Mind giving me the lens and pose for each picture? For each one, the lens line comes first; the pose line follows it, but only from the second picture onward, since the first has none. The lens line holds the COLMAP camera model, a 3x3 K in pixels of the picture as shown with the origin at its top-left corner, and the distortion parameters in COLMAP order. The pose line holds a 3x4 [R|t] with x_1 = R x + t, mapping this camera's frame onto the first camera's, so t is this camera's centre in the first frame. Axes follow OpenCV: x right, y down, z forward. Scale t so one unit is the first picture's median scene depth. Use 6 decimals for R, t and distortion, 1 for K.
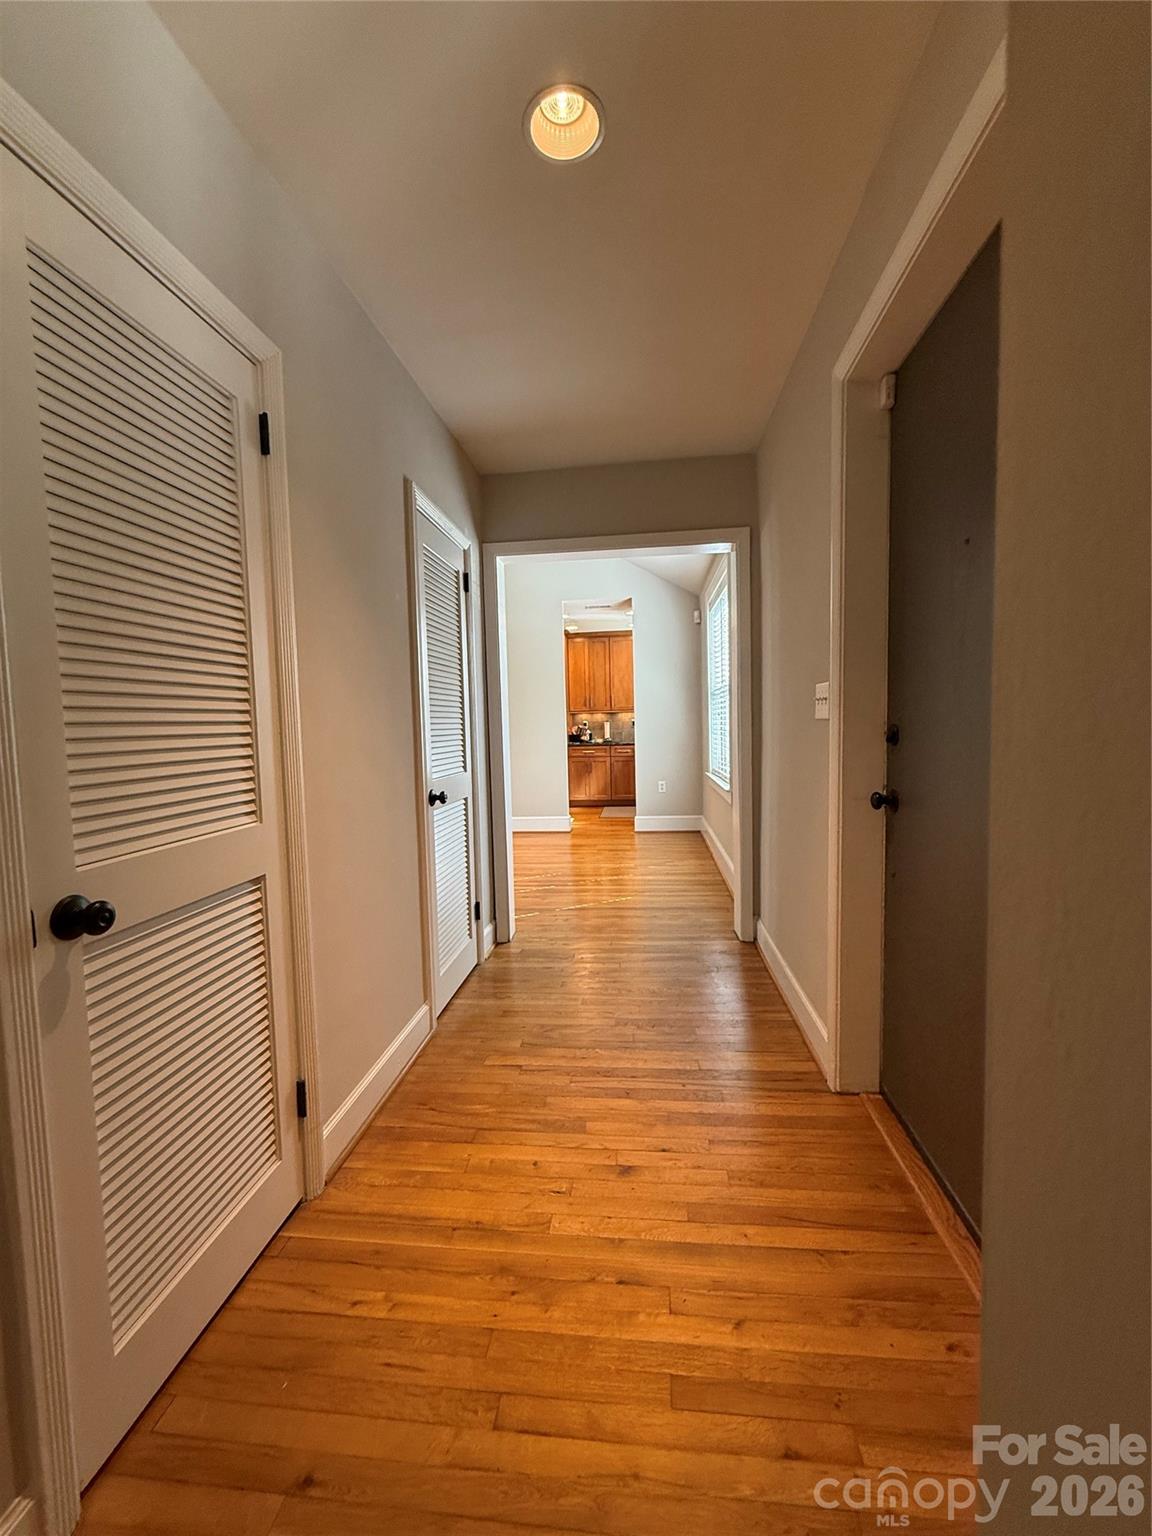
lens RADIAL K [[613.8, 0, 571.3], [0, 613.8, 764.6], [0, 0, 1]] dist [0.000933, -0.000846]
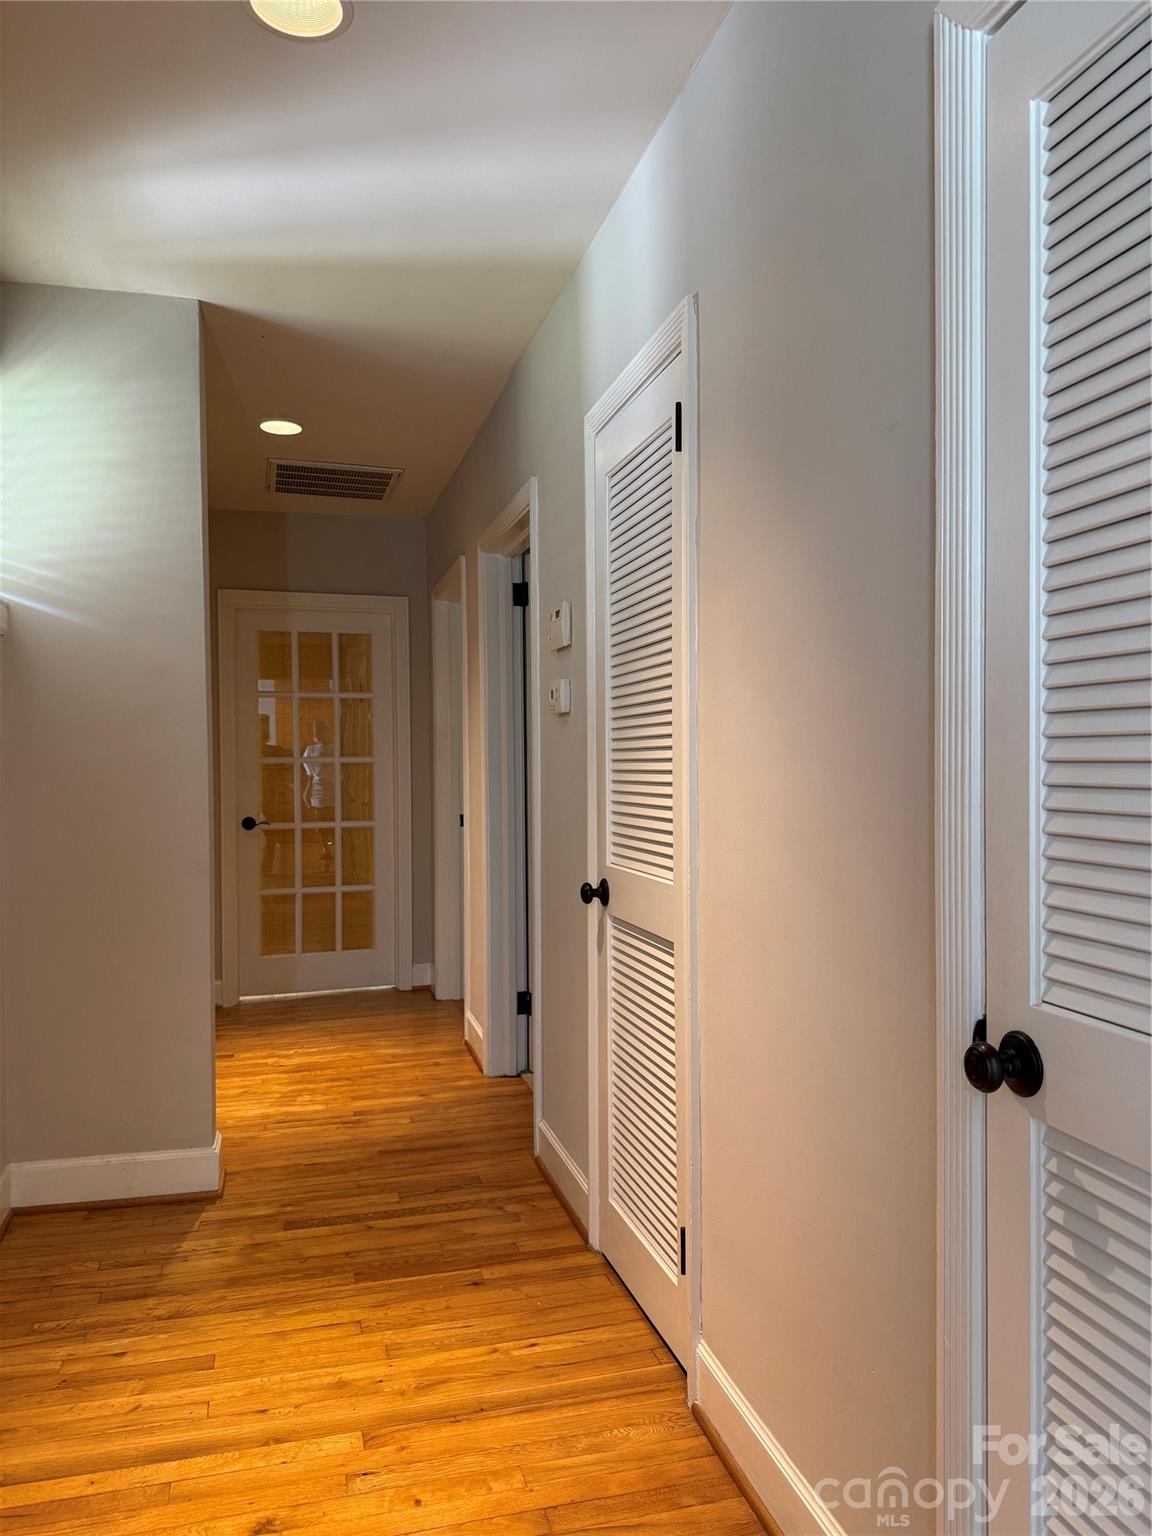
lens RADIAL K [[1085.9, 0, 572.1], [0, 1085.9, 768.9], [0, 0, 1]] dist [0.003595, 0.001879]
pose [[-0.920824, 0.036719, -0.388246, 0.248590], [0.007186, 0.996986, 0.077247, -0.208779], [0.389913, 0.068341, -0.918312, 2.577906]]
